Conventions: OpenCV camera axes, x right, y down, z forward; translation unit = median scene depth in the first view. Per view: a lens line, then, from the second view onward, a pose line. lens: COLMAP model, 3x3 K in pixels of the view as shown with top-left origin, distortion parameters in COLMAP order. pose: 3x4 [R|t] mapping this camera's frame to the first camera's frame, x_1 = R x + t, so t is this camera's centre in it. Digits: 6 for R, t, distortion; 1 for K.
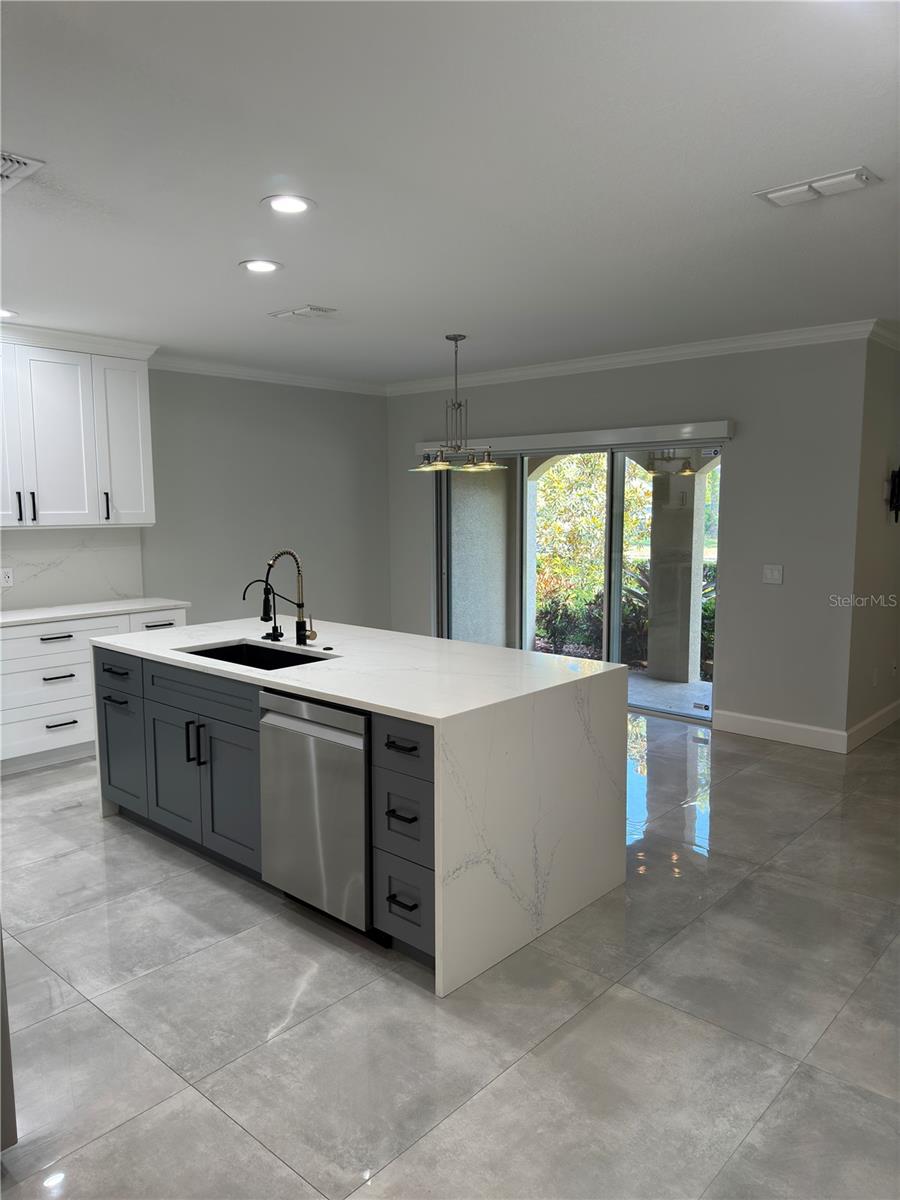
lens RADIAL K [[839.7, 0, 433.1], [0, 839.7, 596.6], [0, 0, 1]] dist [0.088040, -0.133465]
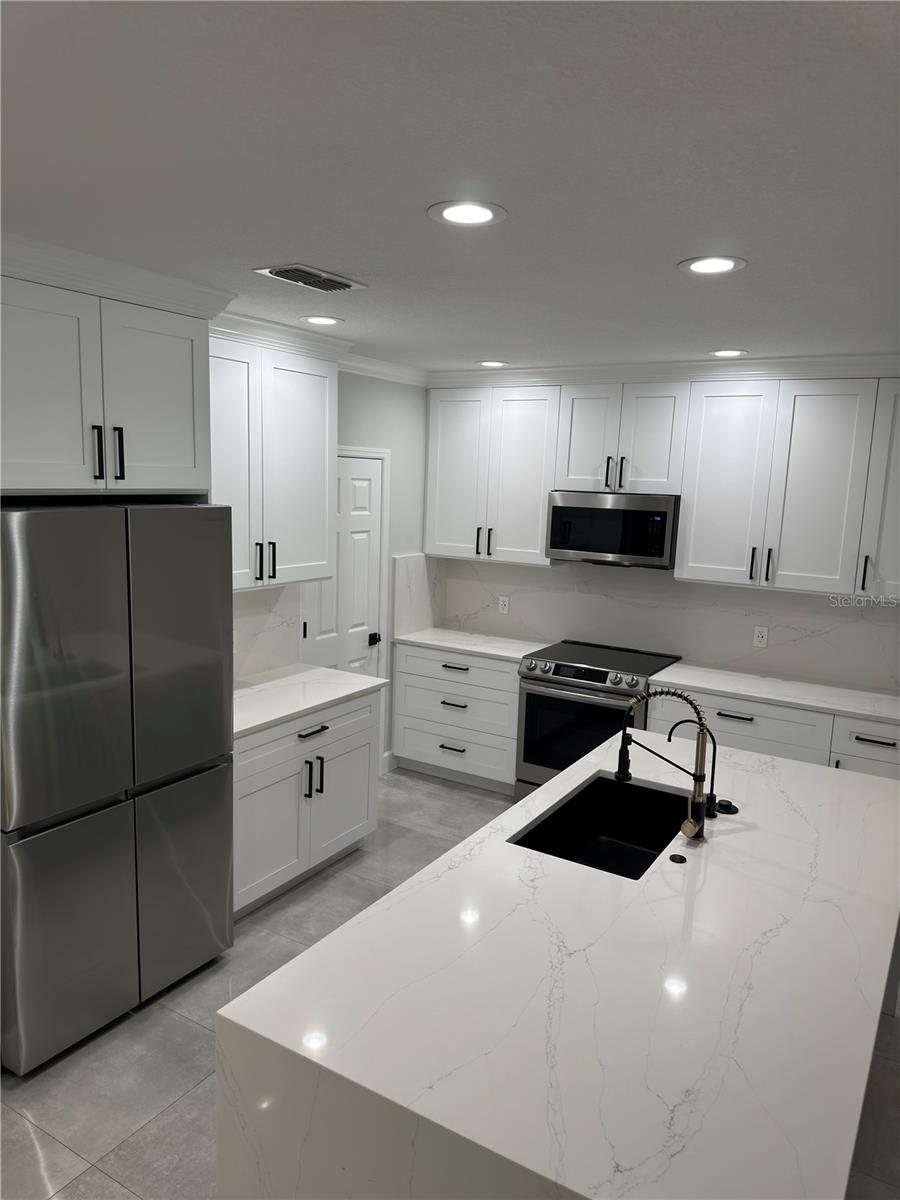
lens RADIAL K [[839.7, 0, 433.1], [0, 839.7, 596.6], [0, 0, 1]] dist [0.088040, -0.133465]
pose [[0.207816, 0.152349, -0.966231, 0.306363], [-0.151659, 0.980870, 0.122039, -0.129251], [0.966340, 0.121176, 0.226945, 0.480163]]
